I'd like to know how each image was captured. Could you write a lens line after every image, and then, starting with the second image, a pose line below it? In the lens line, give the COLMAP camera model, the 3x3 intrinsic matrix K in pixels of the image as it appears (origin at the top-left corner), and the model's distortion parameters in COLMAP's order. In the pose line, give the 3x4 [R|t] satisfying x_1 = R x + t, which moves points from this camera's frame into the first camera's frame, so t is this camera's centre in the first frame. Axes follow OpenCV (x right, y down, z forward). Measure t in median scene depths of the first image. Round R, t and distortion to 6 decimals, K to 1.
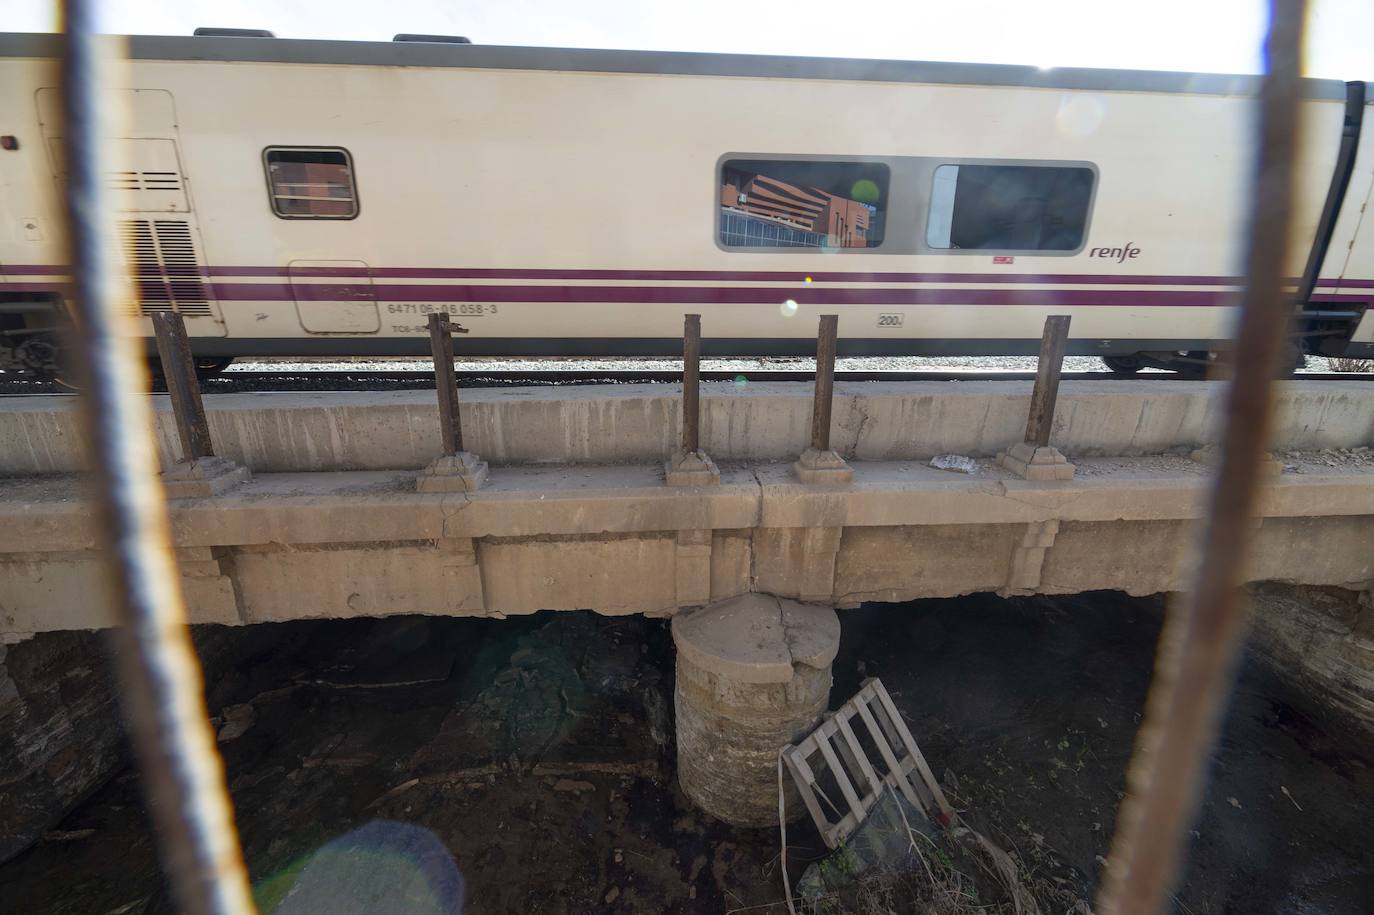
lens RADIAL K [[551.9, 0, 686.9], [0, 551.9, 461.1], [0, 0, 1]] dist [0.000734, -0.003078]
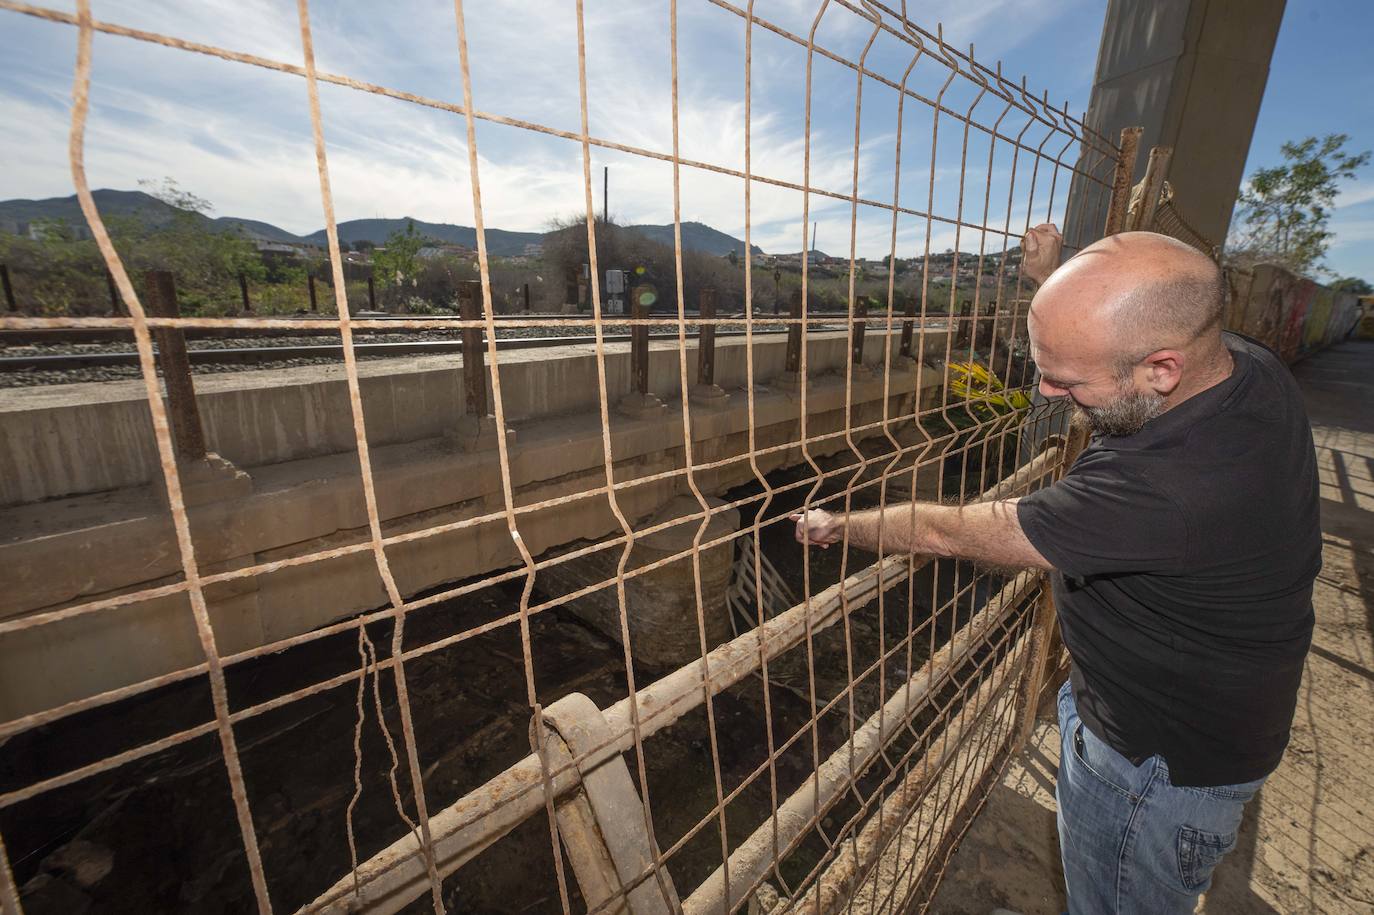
lens RADIAL K [[602.6, 0, 686.3], [0, 602.6, 462.3], [0, 0, 1]] dist [0.001411, -0.001385]
pose [[0.724584, -0.169753, 0.667954, -0.849253], [0.151518, 0.984716, 0.085890, 0.033556], [-0.672325, 0.038972, 0.739230, -0.110343]]
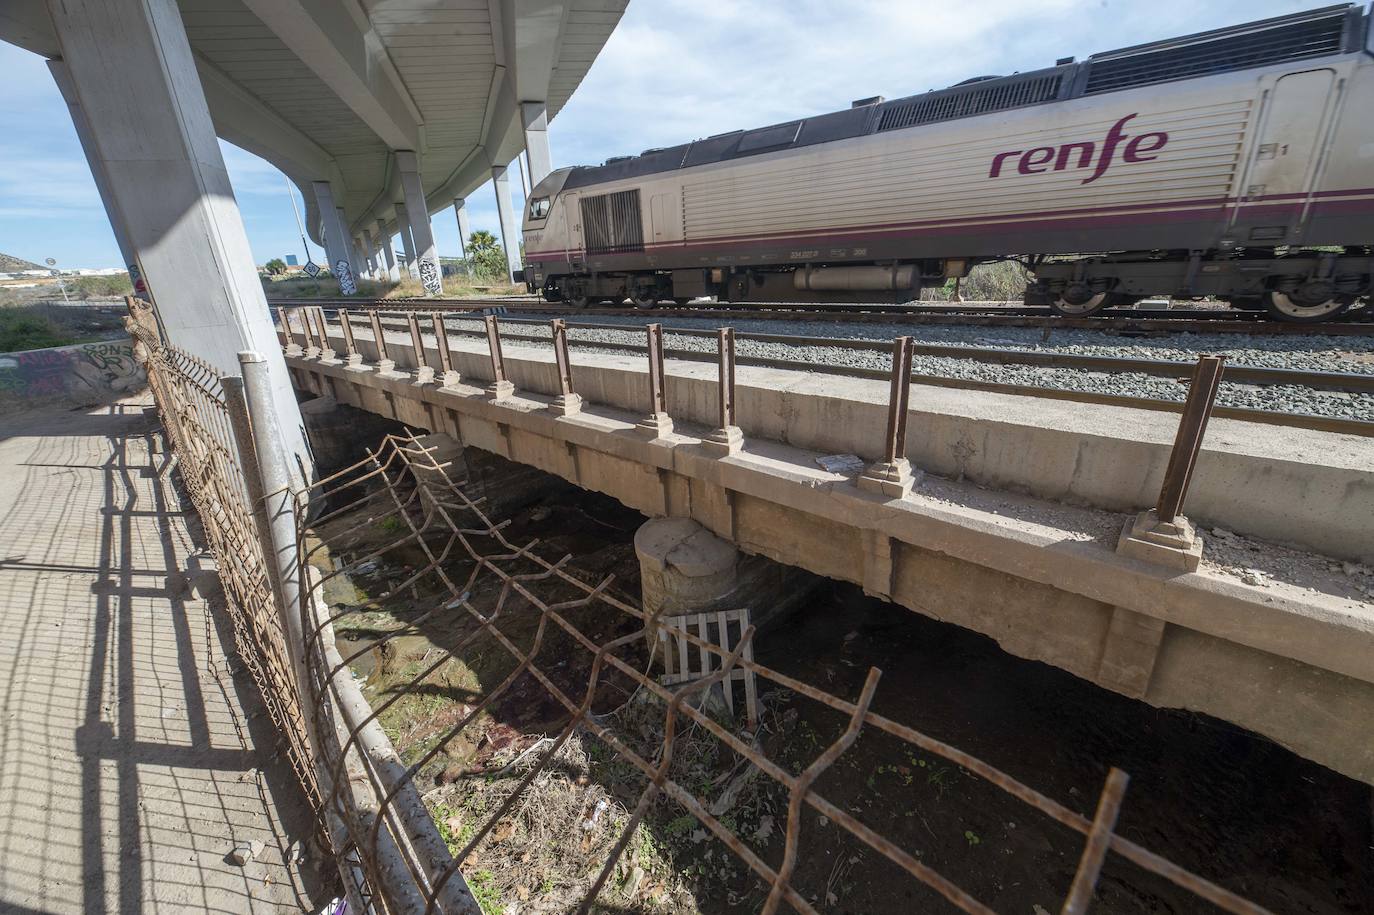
lens RADIAL K [[551.9, 0, 685.5], [0, 551.9, 455.2], [0, 0, 1]] dist [0.000734, -0.003078]
pose [[0.674963, 0.209223, -0.707566, 1.111530], [-0.137145, 0.977819, 0.158309, -0.150321], [0.724994, -0.009814, 0.688686, 0.004214]]
